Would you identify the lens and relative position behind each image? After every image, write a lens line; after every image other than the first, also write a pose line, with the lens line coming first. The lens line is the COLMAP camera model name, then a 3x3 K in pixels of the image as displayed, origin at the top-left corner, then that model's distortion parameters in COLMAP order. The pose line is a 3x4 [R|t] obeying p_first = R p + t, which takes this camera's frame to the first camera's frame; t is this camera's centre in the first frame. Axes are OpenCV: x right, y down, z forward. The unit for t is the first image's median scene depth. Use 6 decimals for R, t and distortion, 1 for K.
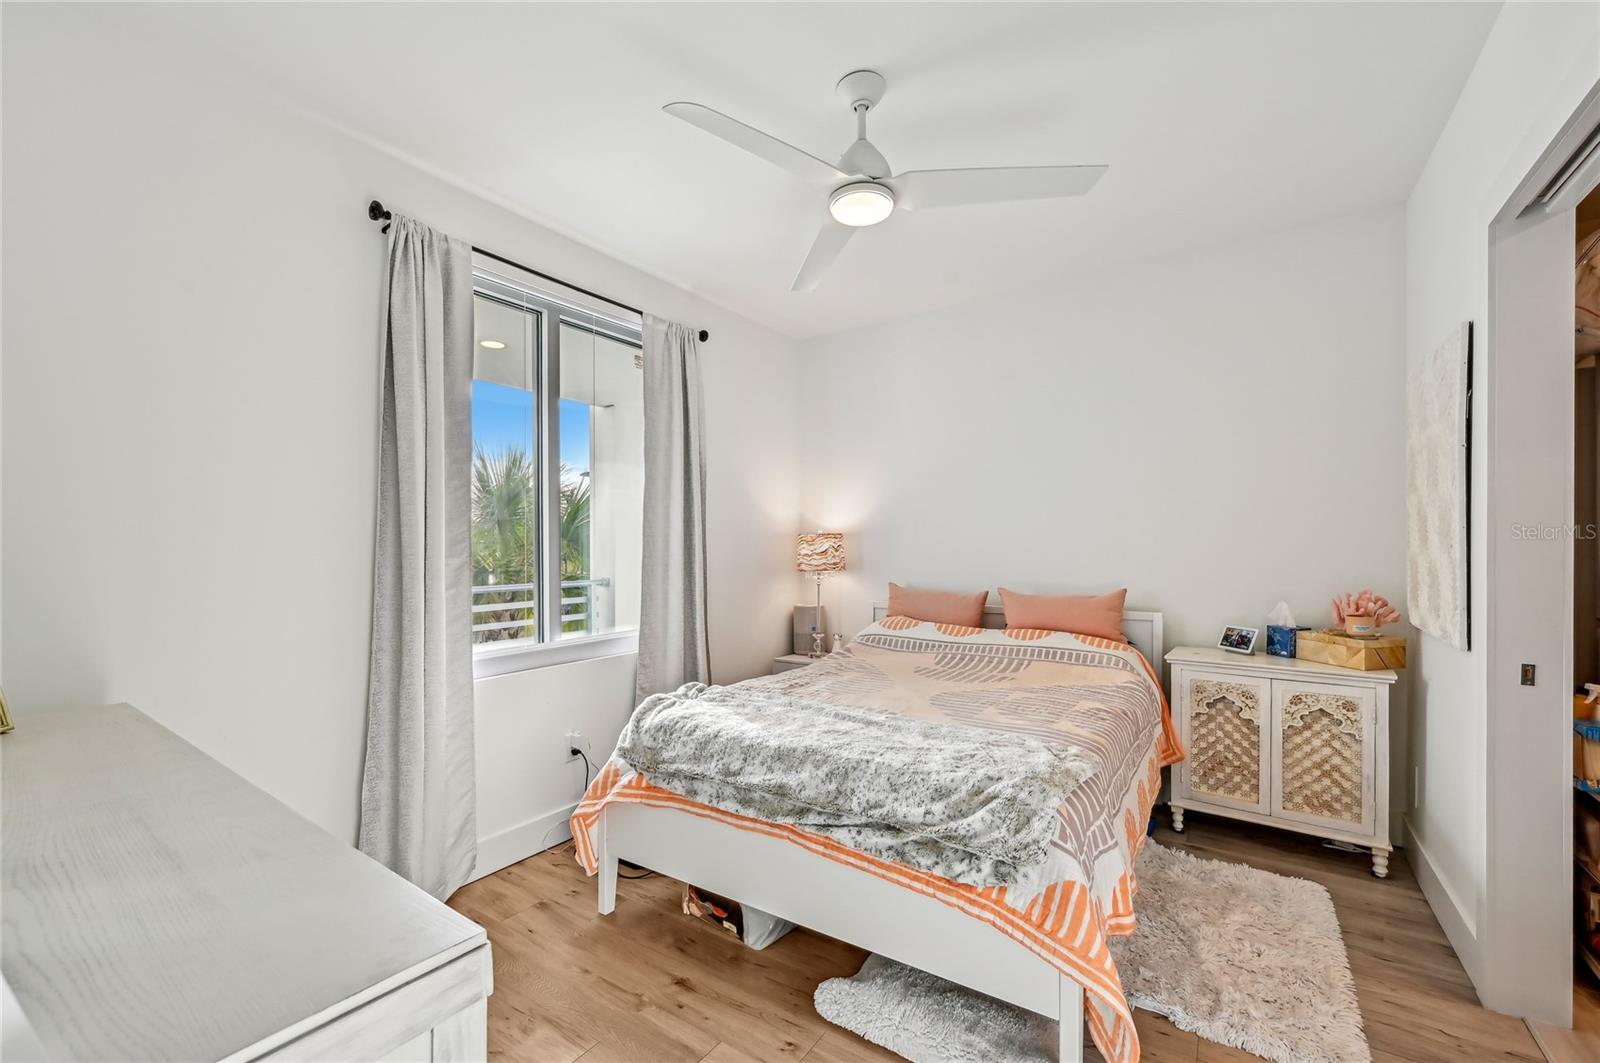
lens RADIAL K [[645.2, 0, 801.8], [0, 645.2, 552.4], [0, 0, 1]] dist [-0.001126, 0.000612]
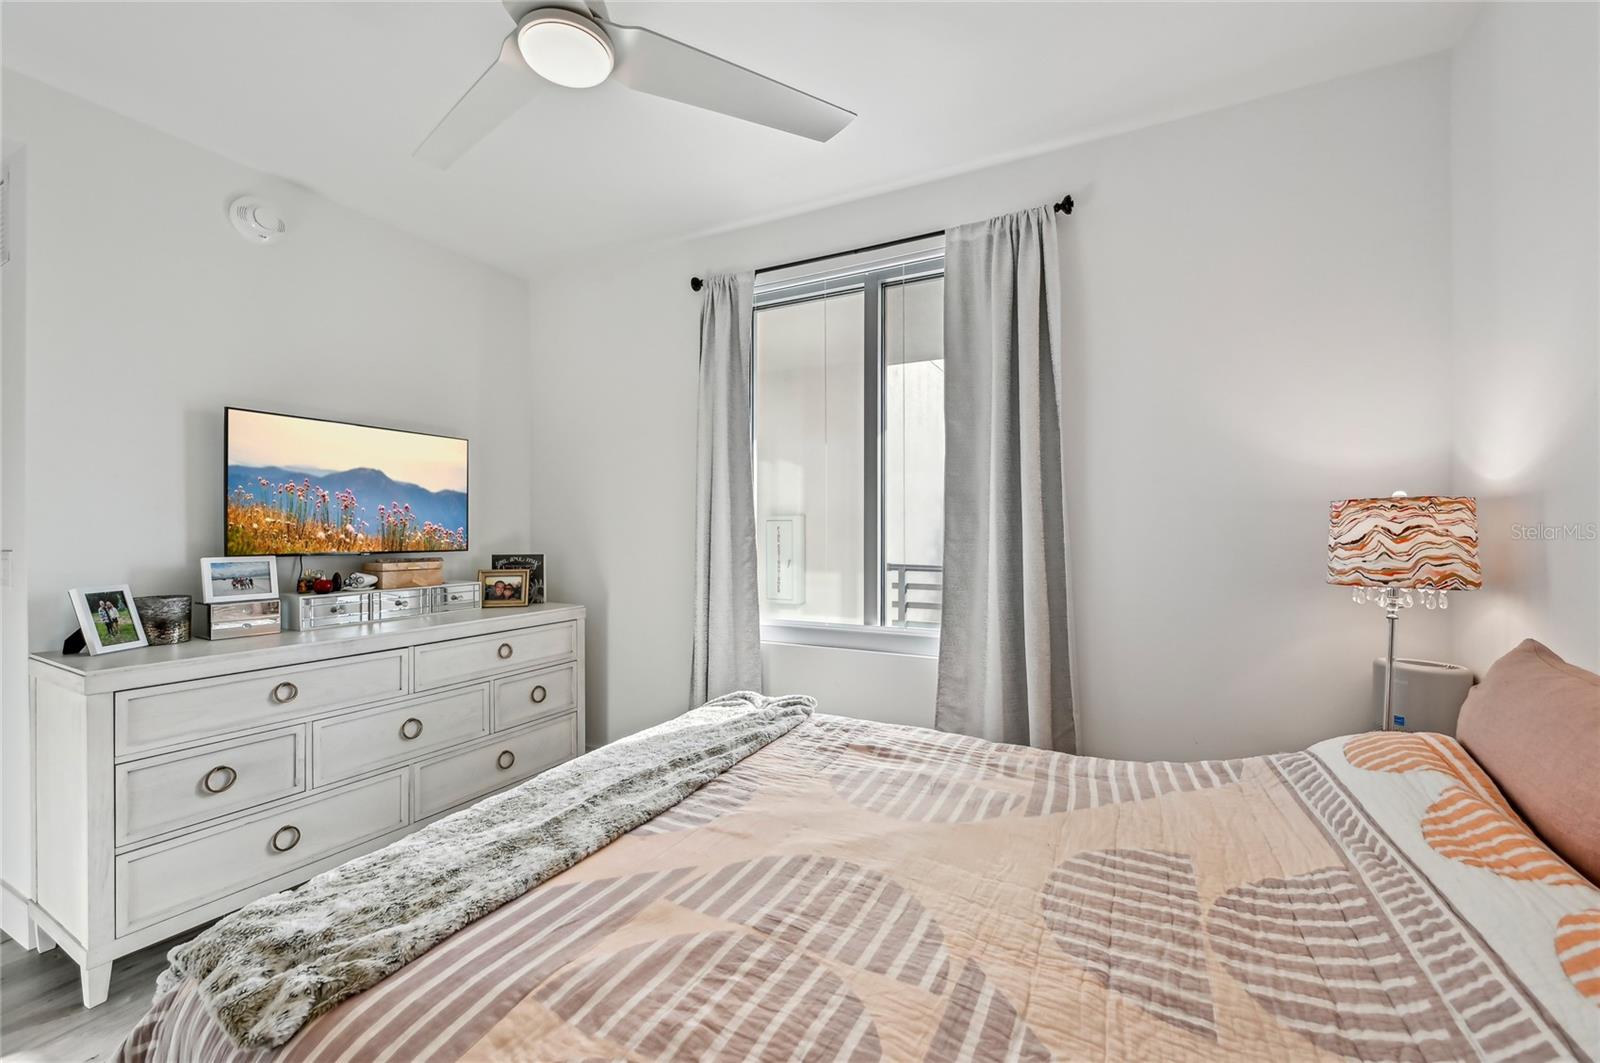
lens RADIAL K [[645.2, 0, 799.4], [0, 645.2, 526.2], [0, 0, 1]] dist [-0.001126, 0.000612]
pose [[0.123687, 0.003595, -0.992315, 0.630844], [-0.012133, 0.999924, 0.002110, -0.011193], [0.992247, 0.011779, 0.123721, 0.889198]]
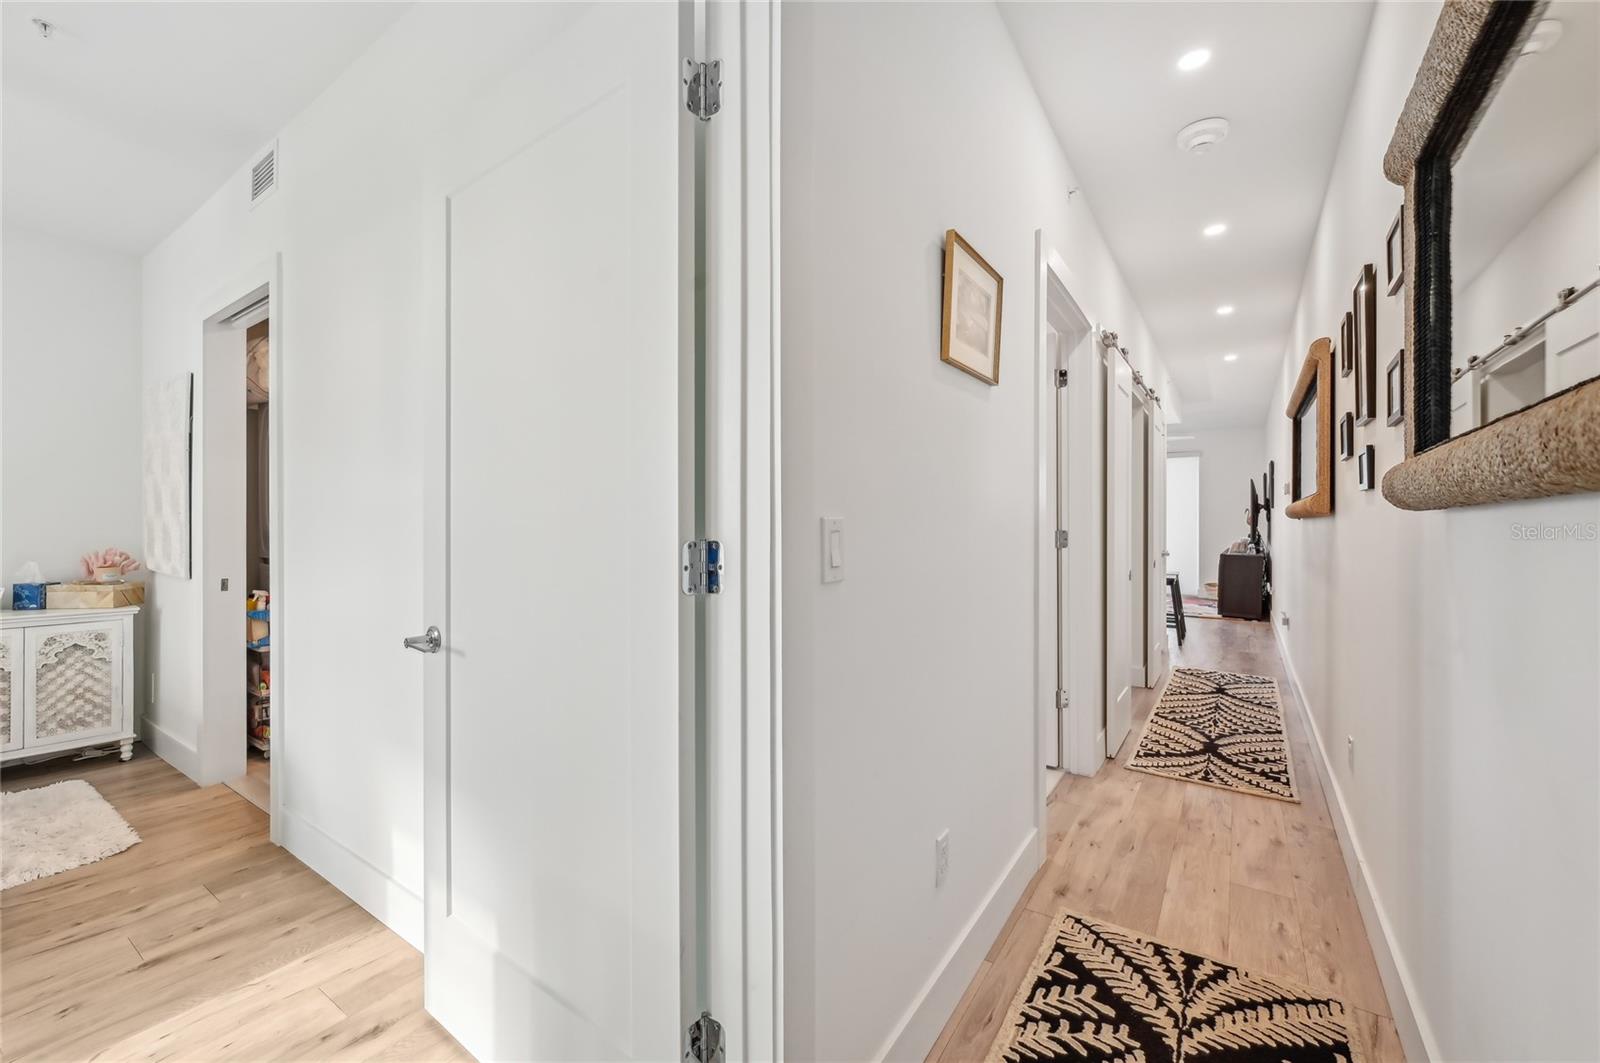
lens RADIAL K [[645.2, 0, 793.4], [0, 645.2, 525.1], [0, 0, 1]] dist [-0.001126, 0.000612]
pose [[-0.000638, 0.002531, 0.999997, -0.424178], [0.006357, 0.999977, -0.002527, 0.027254], [-0.999980, 0.006355, -0.000654, -0.369645]]
